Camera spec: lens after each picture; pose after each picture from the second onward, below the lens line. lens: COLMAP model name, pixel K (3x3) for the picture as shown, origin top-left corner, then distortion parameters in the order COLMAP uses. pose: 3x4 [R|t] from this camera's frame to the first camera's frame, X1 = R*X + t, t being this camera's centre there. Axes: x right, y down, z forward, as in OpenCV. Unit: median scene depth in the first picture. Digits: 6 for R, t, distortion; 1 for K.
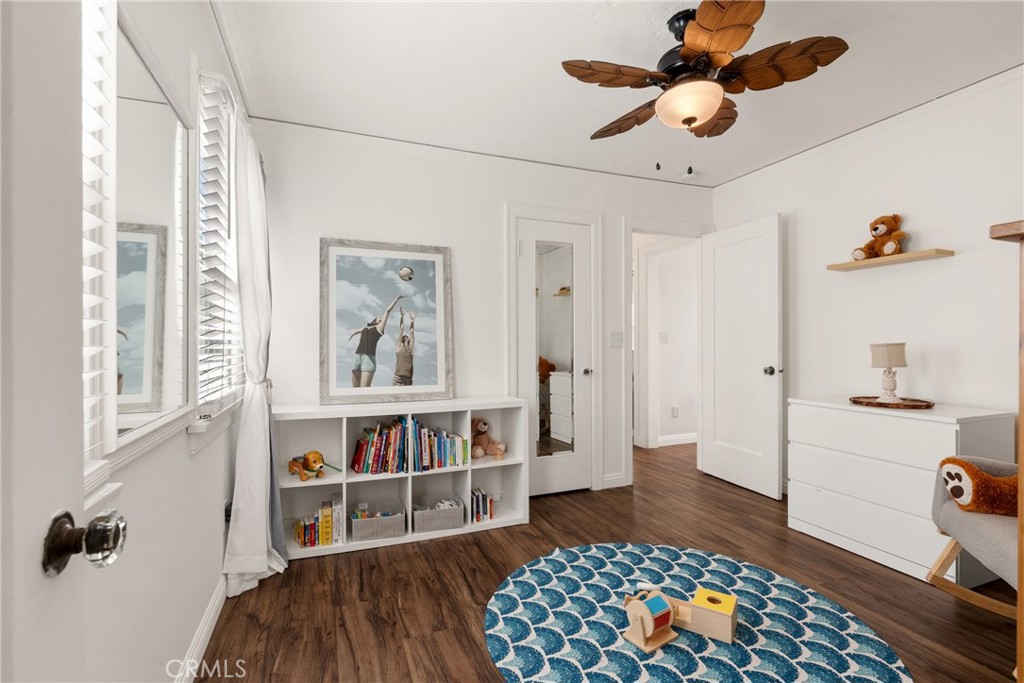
lens RADIAL K [[469.2, 0, 512.0], [0, 469.2, 341.5], [0, 0, 1]] dist [0.000661, 0.000481]
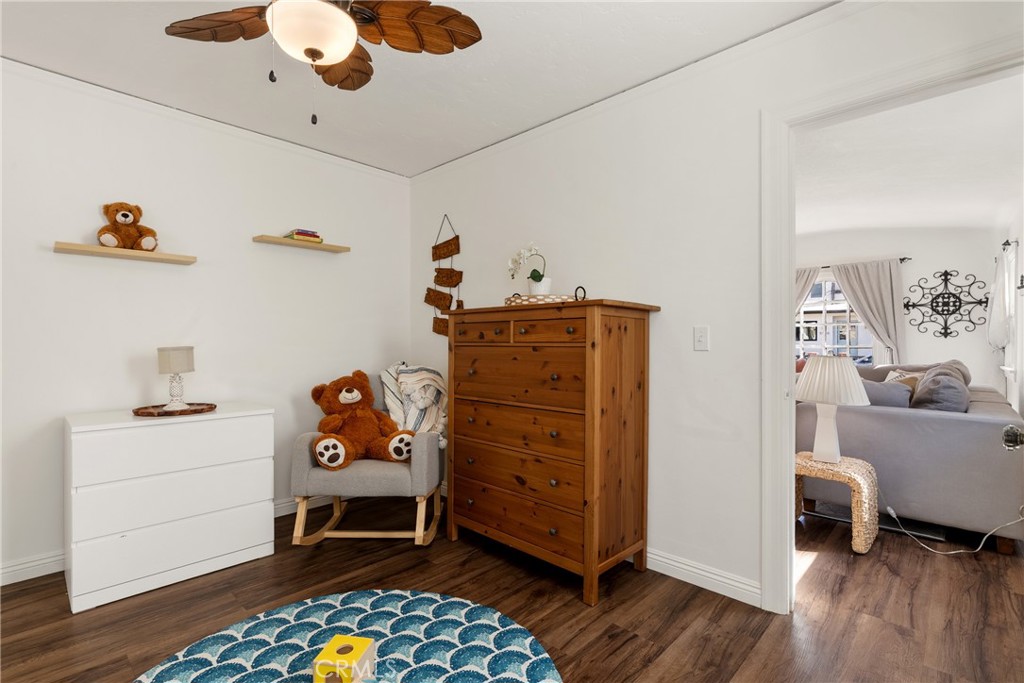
lens RADIAL K [[476.2, 0, 502.3], [0, 476.2, 349.8], [0, 0, 1]] dist [-0.003597, 0.000107]
pose [[-0.402092, -0.010304, 0.915541, -0.405312], [0.000373, 0.999935, 0.011418, -0.002518], [-0.915599, 0.004933, -0.402062, 0.938386]]
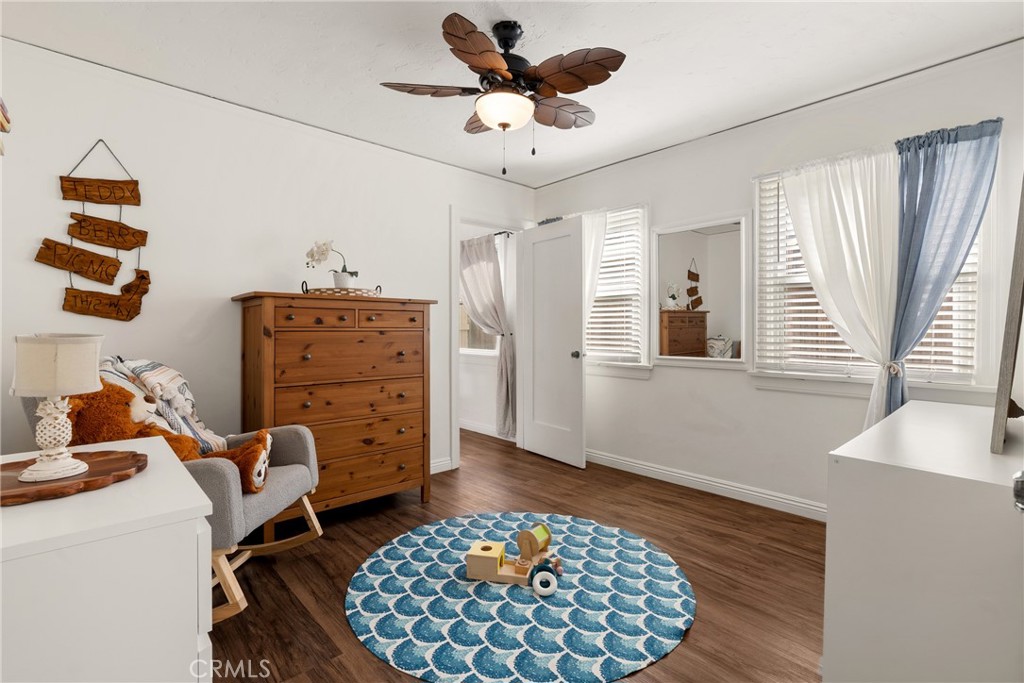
lens RADIAL K [[469.2, 0, 512.0], [0, 469.2, 341.5], [0, 0, 1]] dist [0.000661, 0.000481]
pose [[-0.937059, 0.013159, -0.348922, 0.671247], [0.005874, 0.999742, 0.021930, 0.005213], [0.349121, 0.018500, -0.936895, 1.834723]]
